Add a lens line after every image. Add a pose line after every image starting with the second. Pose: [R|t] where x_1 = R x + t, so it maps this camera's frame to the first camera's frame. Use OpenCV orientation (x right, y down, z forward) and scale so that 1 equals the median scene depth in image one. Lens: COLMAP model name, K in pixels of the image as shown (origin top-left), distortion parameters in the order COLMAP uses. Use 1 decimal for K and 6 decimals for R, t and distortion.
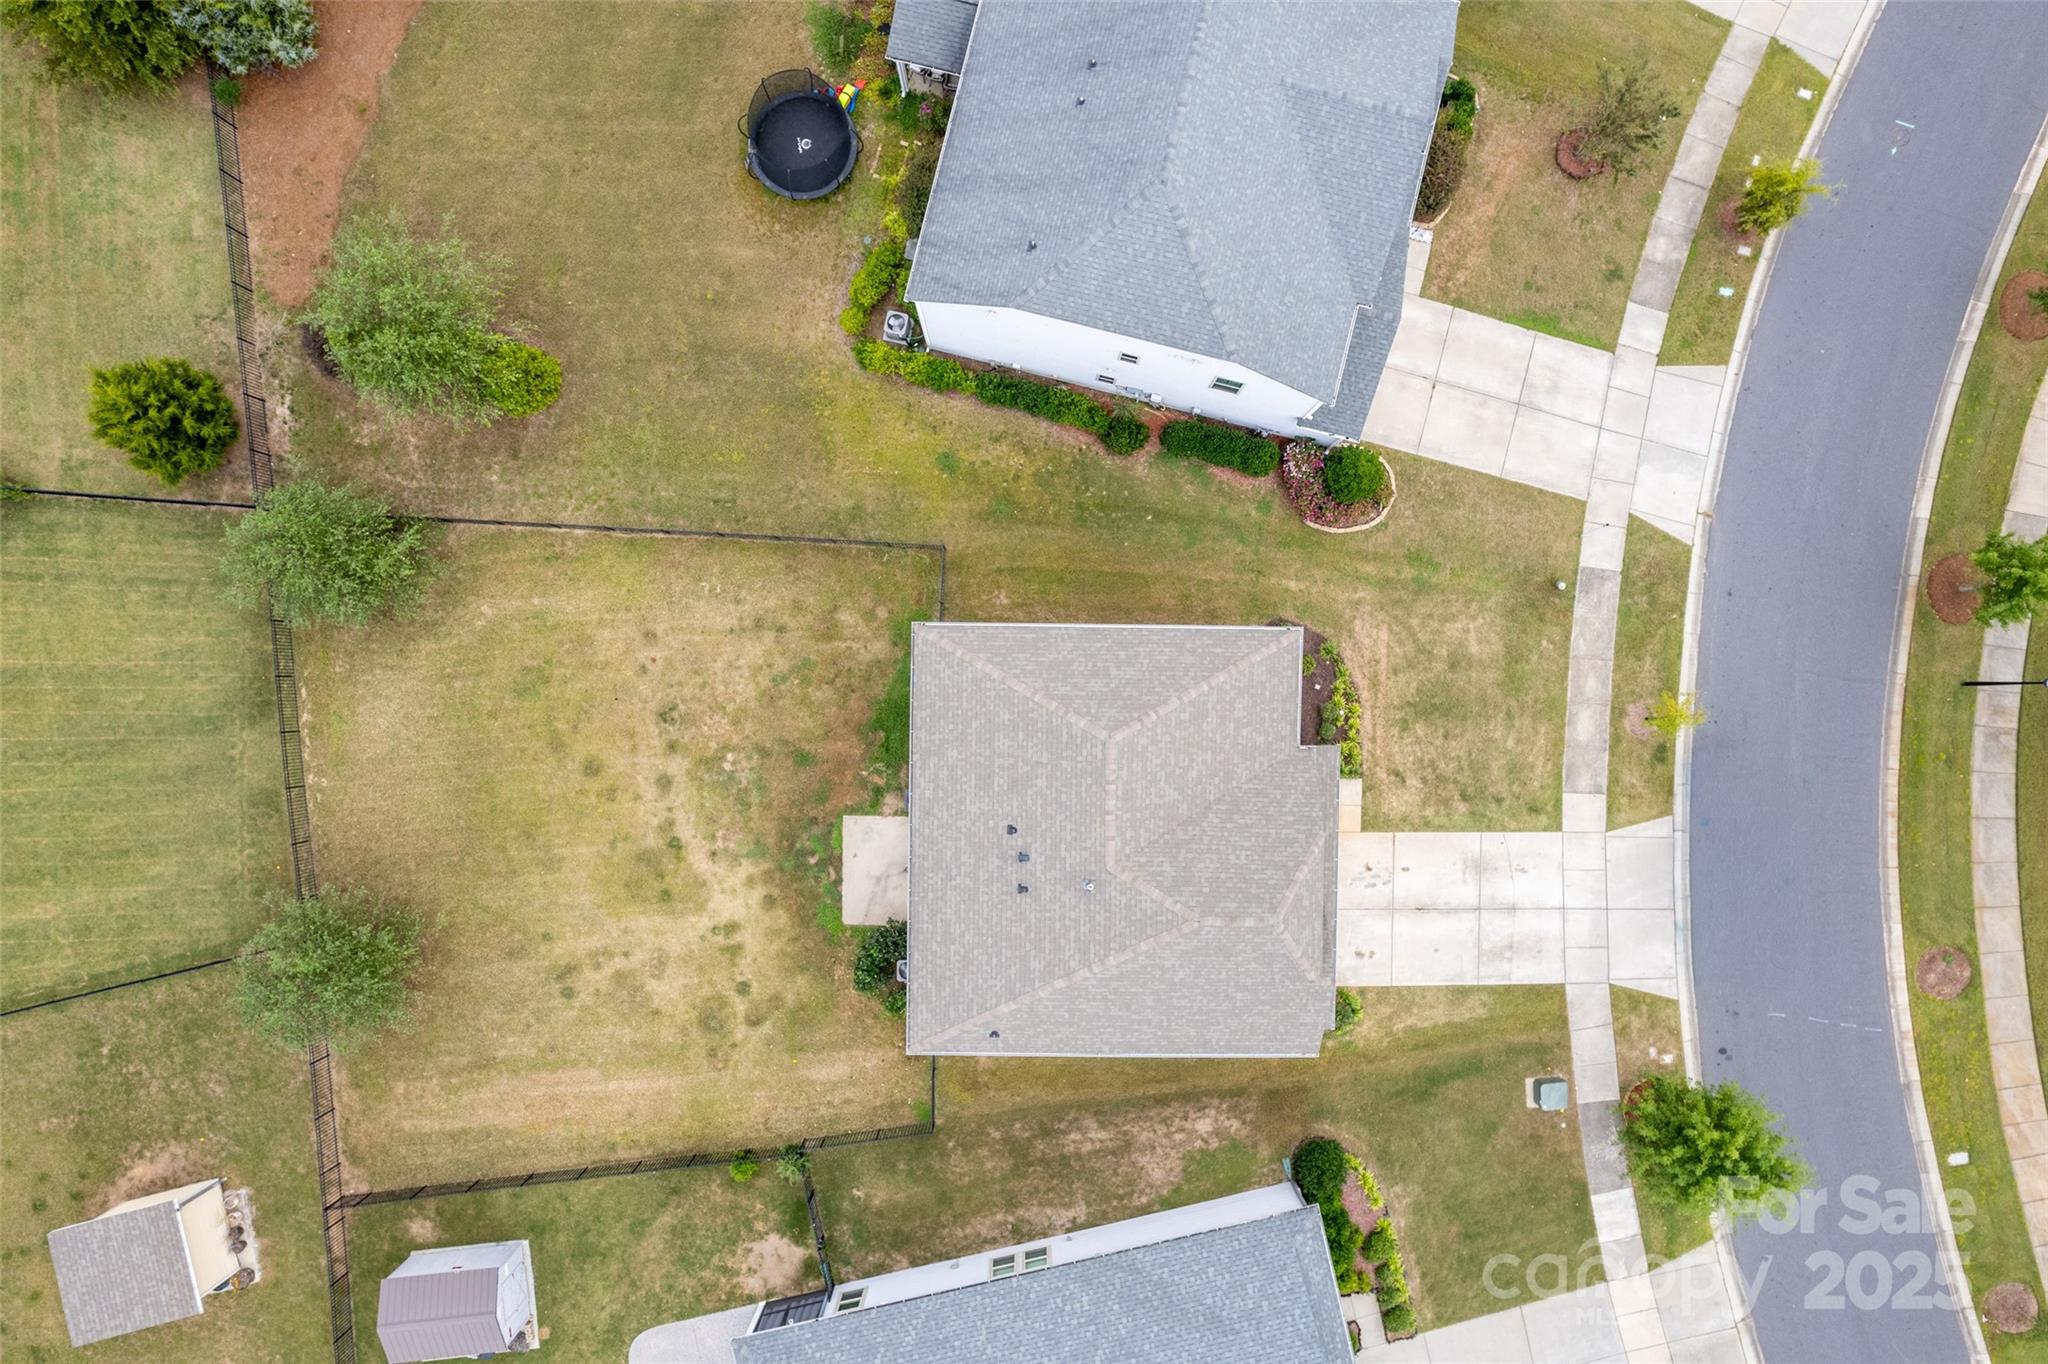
lens RADIAL K [[1320.0, 0, 1025.6], [0, 1320.0, 690.3], [0, 0, 1]] dist [-0.034113, 0.001288]
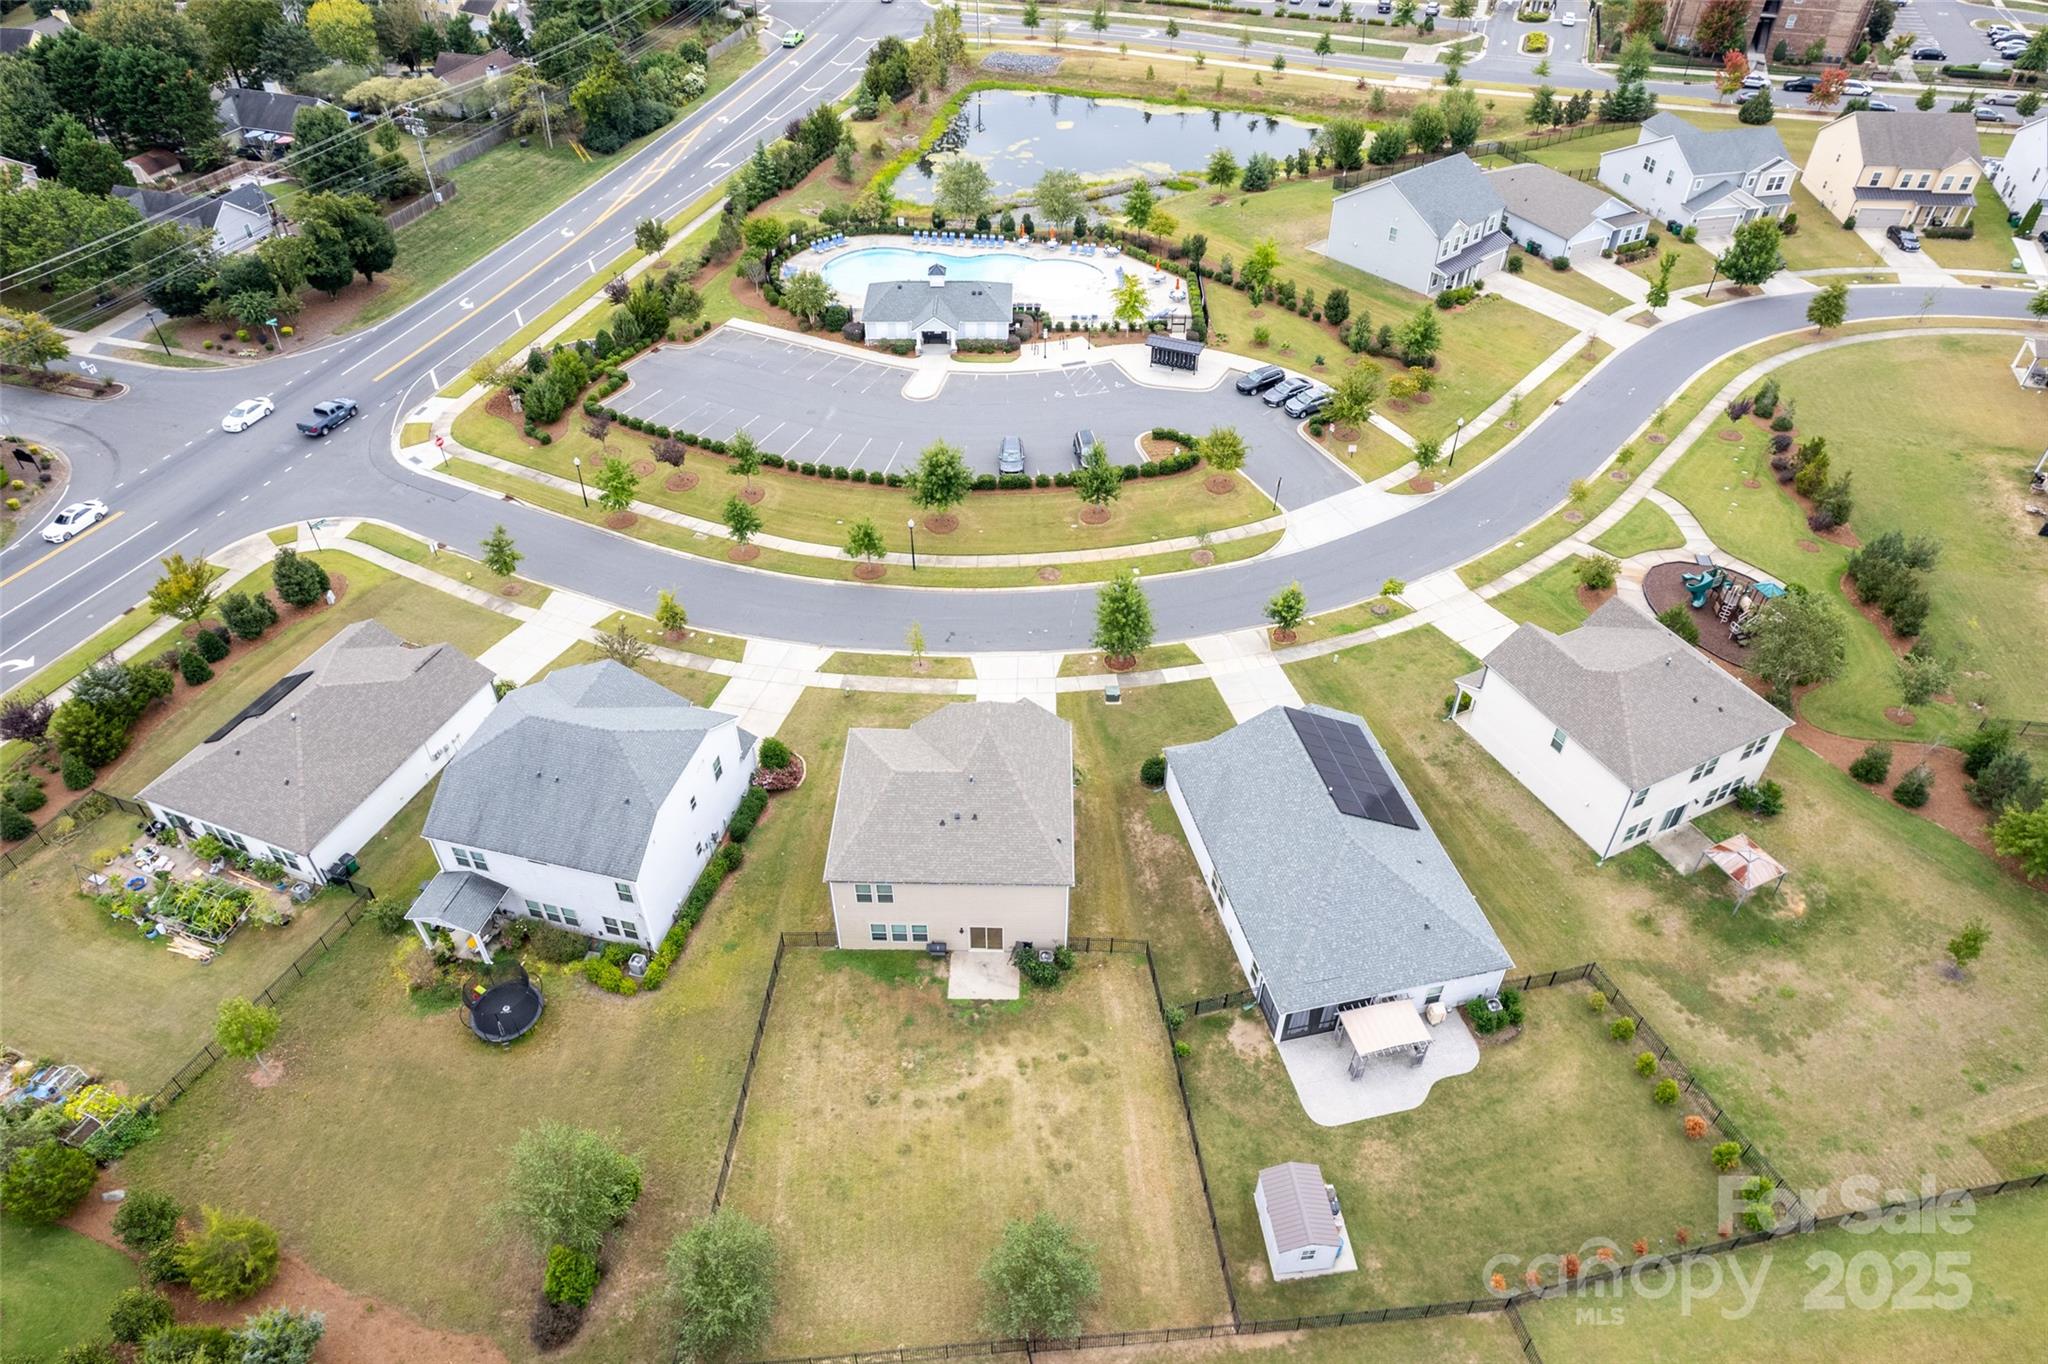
lens RADIAL K [[1320.0, 0, 1019.7], [0, 1320.0, 681.9], [0, 0, 1]] dist [-0.034113, 0.001288]
pose [[0.008050, -0.653441, 0.756935, -1.054823], [0.999949, 0.000629, -0.010092, 0.193445], [0.006118, 0.756978, 0.653412, -0.278283]]
